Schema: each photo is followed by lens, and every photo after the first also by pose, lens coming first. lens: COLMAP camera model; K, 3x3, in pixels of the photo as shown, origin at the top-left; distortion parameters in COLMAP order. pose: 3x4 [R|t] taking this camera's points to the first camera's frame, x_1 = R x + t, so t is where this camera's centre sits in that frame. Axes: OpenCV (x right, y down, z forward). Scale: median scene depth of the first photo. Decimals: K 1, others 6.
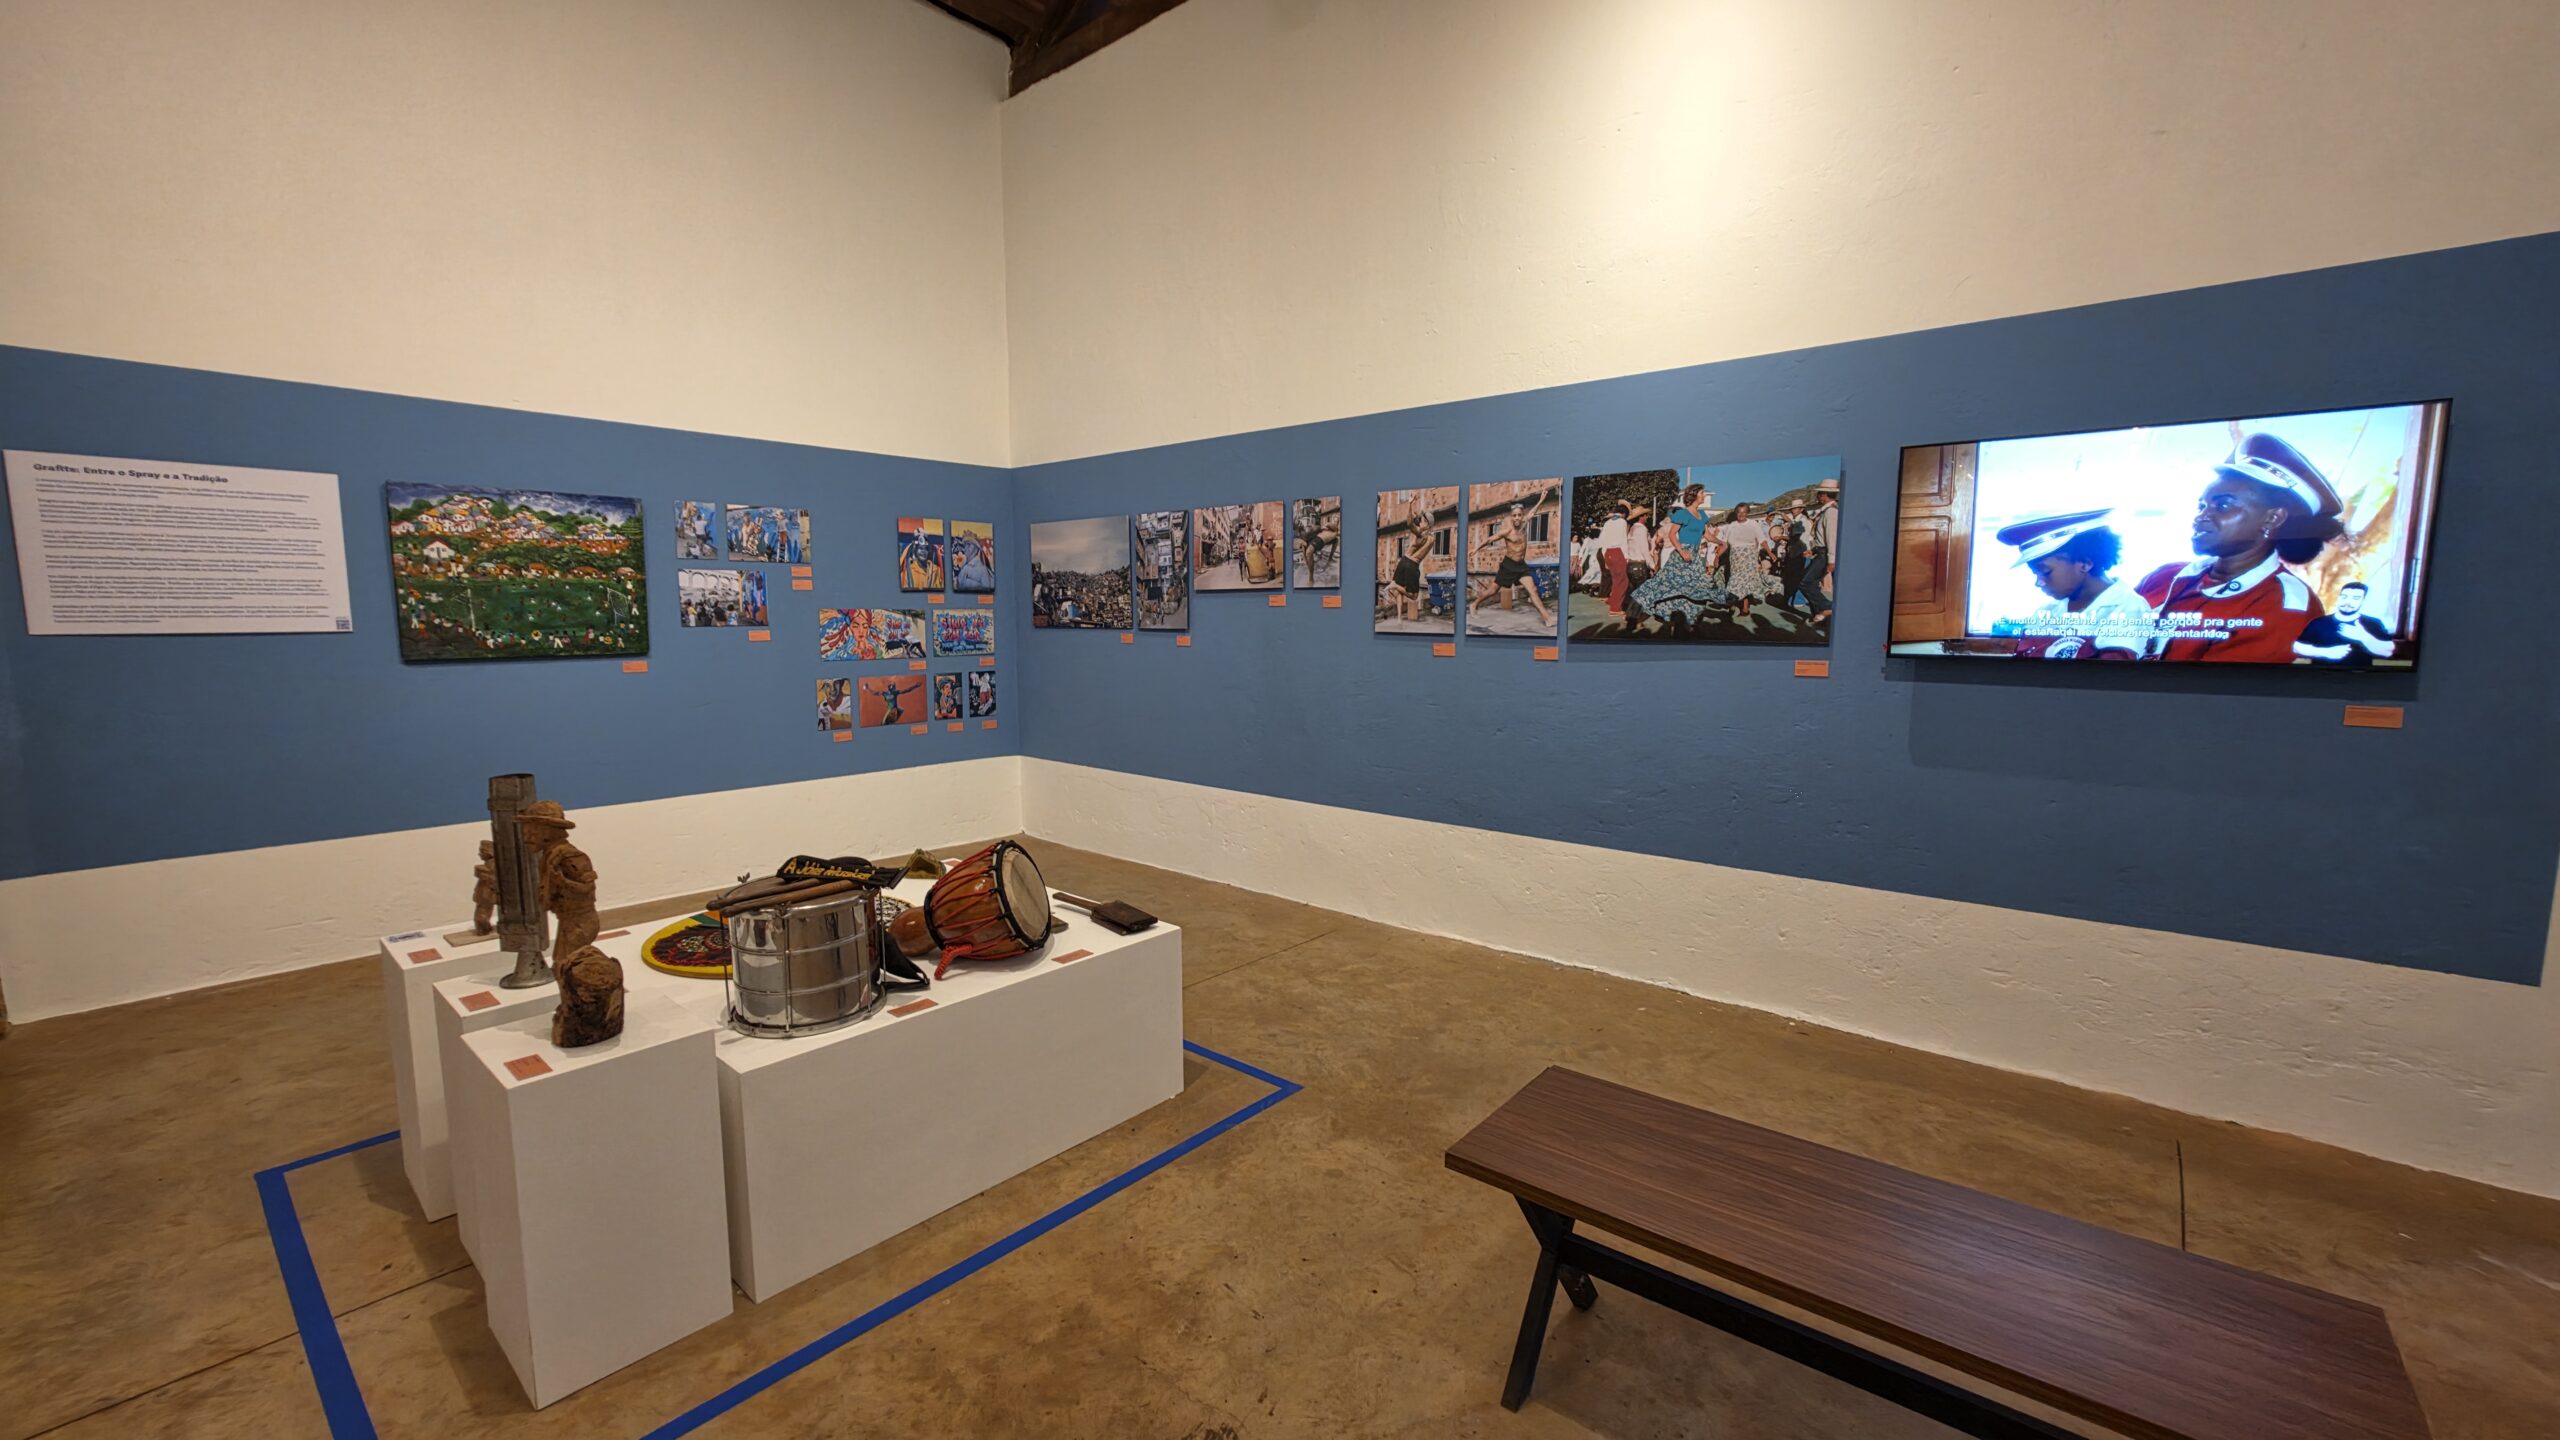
lens RADIAL K [[1020.7, 0, 1280.0], [0, 1020.7, 720.0], [0, 0, 1]] dist [0.008802, 0.000260]
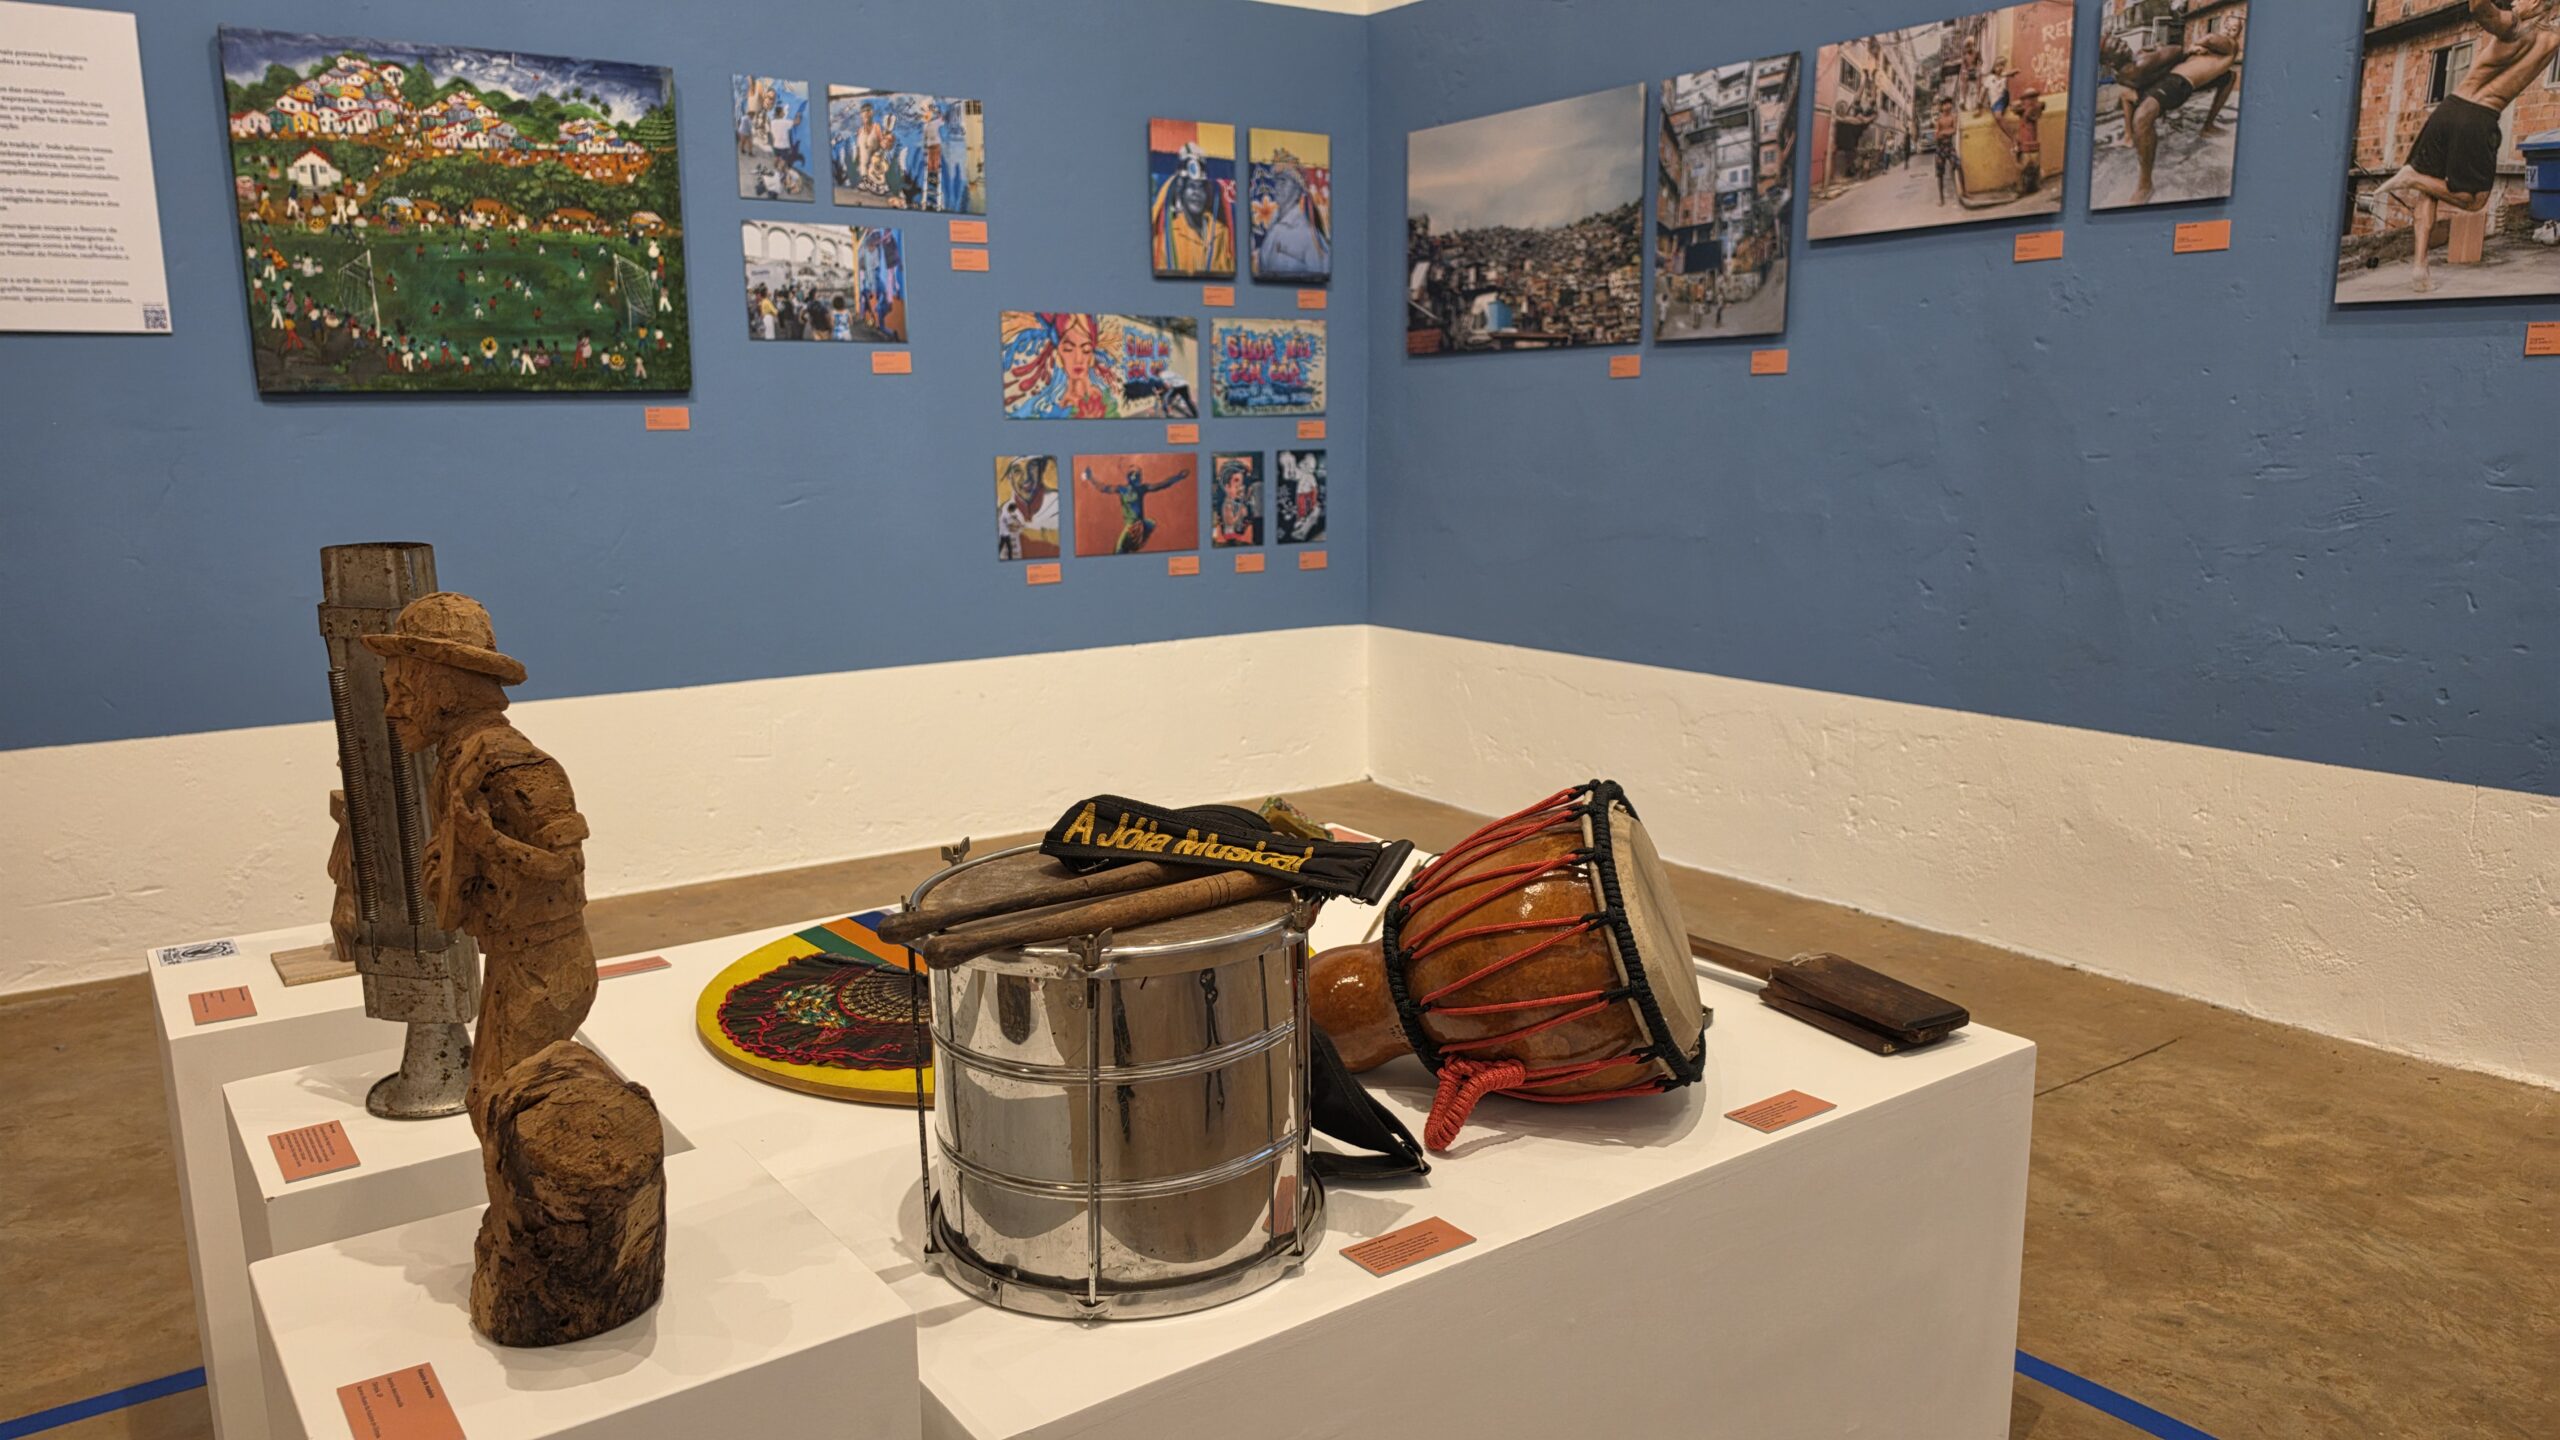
lens RADIAL K [[1744.2, 0, 1276.0], [0, 1744.2, 737.2], [0, 0, 1]] dist [0.089235, -0.125471]
pose [[0.974149, 0.030954, -0.223774, -0.151846], [-0.014307, 0.997033, 0.075633, 0.036130], [0.225451, -0.070476, 0.971702, 0.234227]]
